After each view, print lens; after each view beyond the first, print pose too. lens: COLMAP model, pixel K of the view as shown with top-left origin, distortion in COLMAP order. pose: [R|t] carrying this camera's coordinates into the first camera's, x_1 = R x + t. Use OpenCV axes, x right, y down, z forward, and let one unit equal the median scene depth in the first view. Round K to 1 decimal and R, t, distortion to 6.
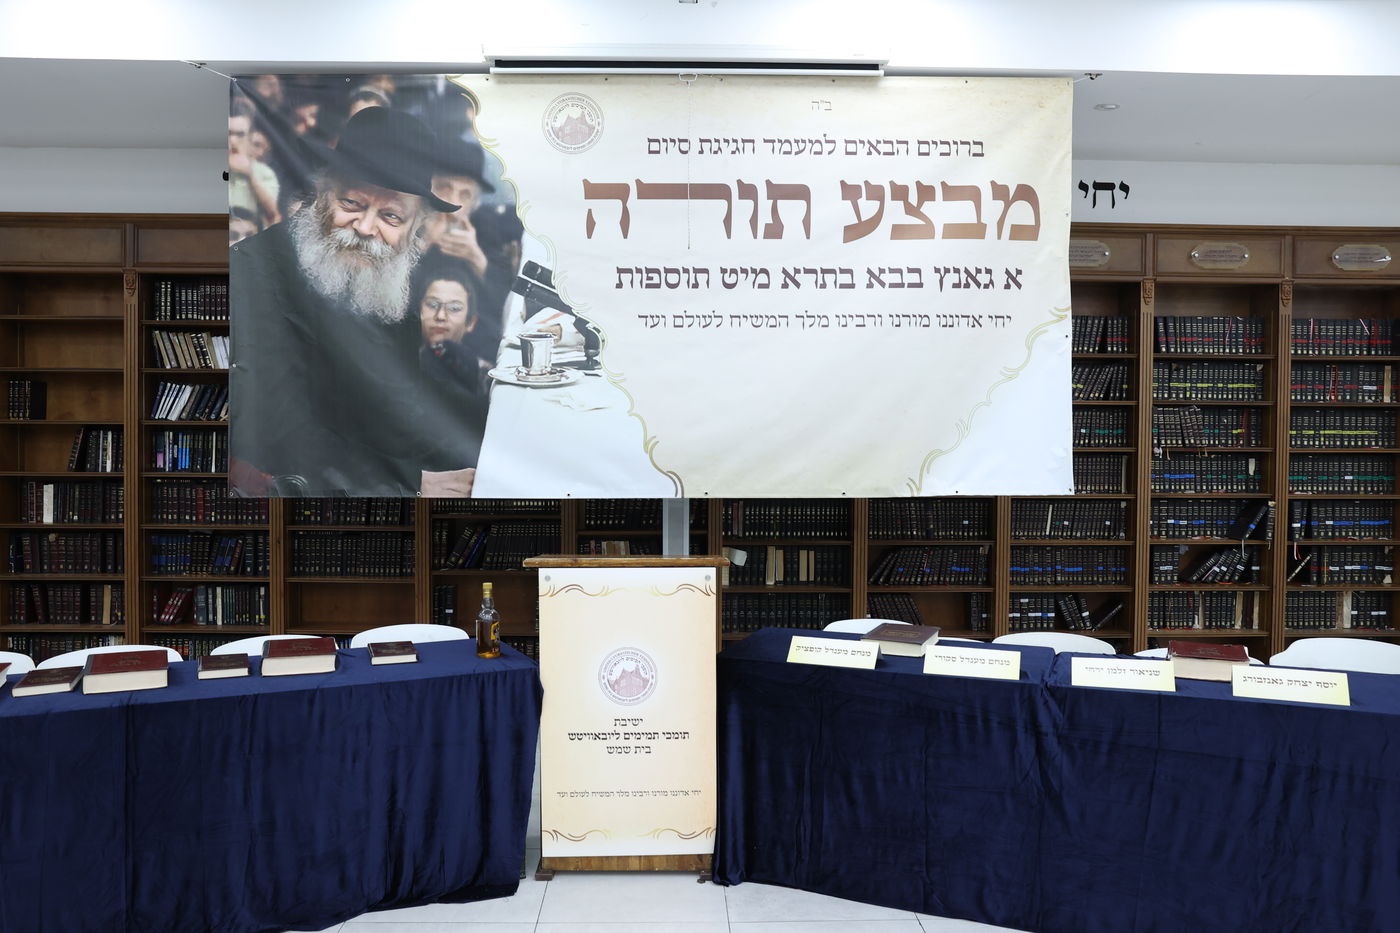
lens RADIAL K [[1068.3, 0, 699.8], [0, 1068.3, 459.9], [0, 0, 1]] dist [-0.051020, 0.007569]
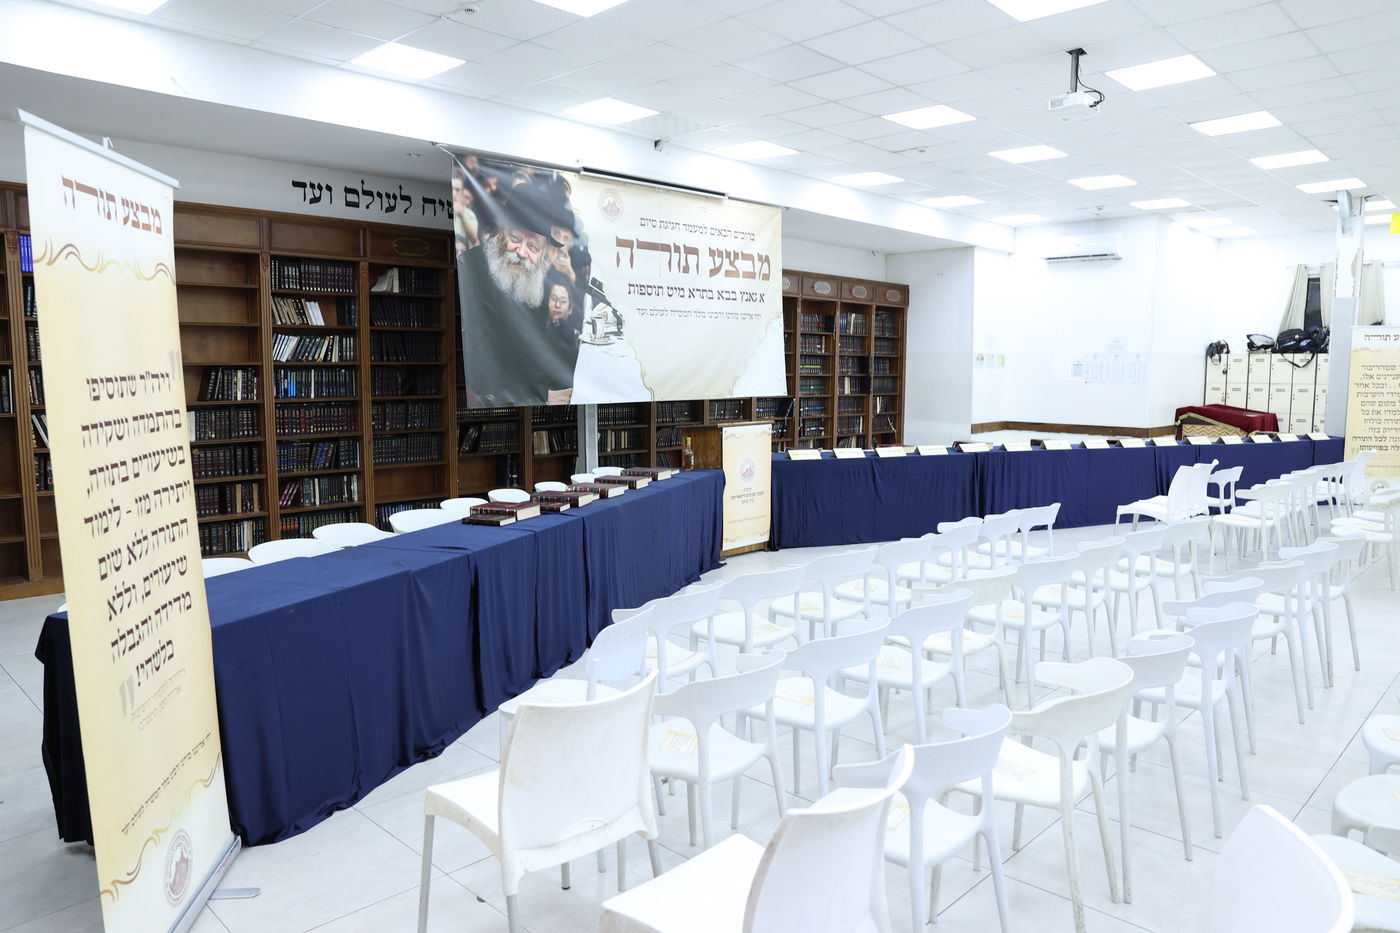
lens RADIAL K [[947.4, 0, 701.9], [0, 947.4, 464.5], [0, 0, 1]] dist [-0.067463, 0.004228]
pose [[0.716317, -0.075245, 0.693706, -1.202526], [0.017193, 0.995770, 0.090256, -0.004870], [-0.697563, -0.052725, 0.714581, -0.340008]]
